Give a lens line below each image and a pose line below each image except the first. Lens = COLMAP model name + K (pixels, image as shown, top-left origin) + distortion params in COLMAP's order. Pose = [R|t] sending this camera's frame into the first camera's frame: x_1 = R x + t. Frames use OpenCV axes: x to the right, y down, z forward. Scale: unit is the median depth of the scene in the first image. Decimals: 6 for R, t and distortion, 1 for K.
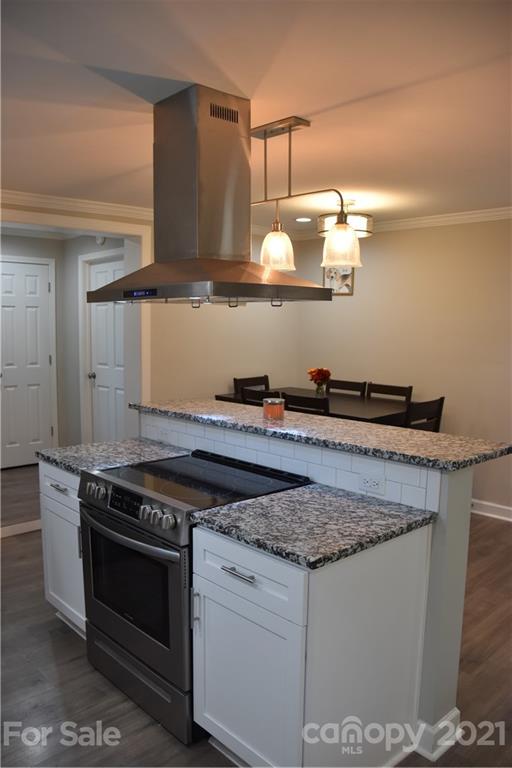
lens RADIAL K [[604.5, 0, 262.4], [0, 604.5, 398.4], [0, 0, 1]] dist [-0.159331, 0.102368]
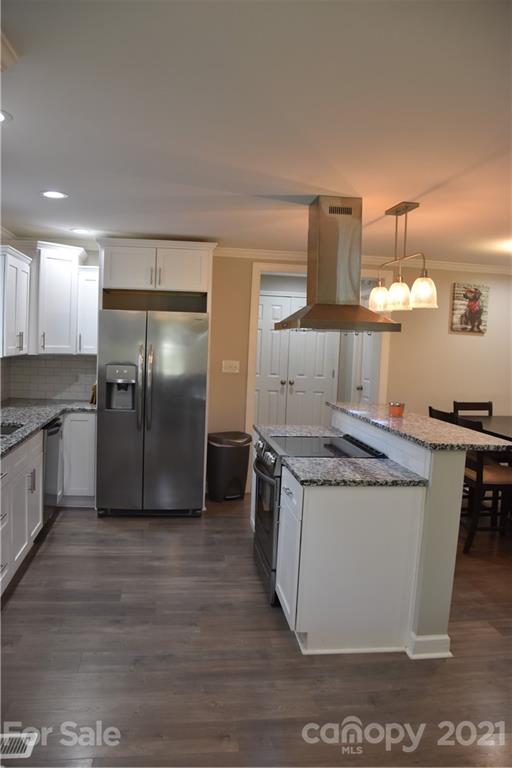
lens RADIAL K [[604.5, 0, 256.2], [0, 604.5, 380.0], [0, 0, 1]] dist [-0.159331, 0.102368]
pose [[0.804951, 0.061113, -0.590185, 0.626524], [-0.105886, 0.993510, -0.041541, 0.045330], [0.583816, 0.095931, 0.806198, -0.322260]]
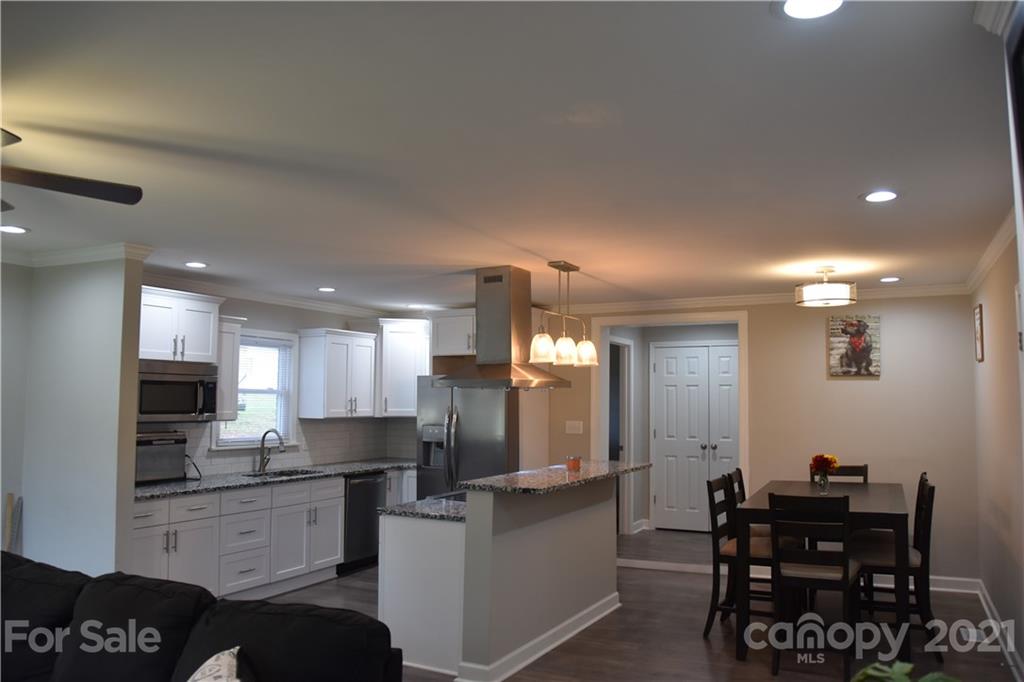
lens RADIAL K [[806.0, 0, 515.2], [0, 806.0, 326.8], [0, 0, 1]] dist [-0.159331, 0.102368]
pose [[0.331905, -0.089489, -0.939059, 1.899862], [-0.118766, 0.983604, -0.135711, -0.027079], [0.935806, 0.156572, 0.315835, 0.282572]]
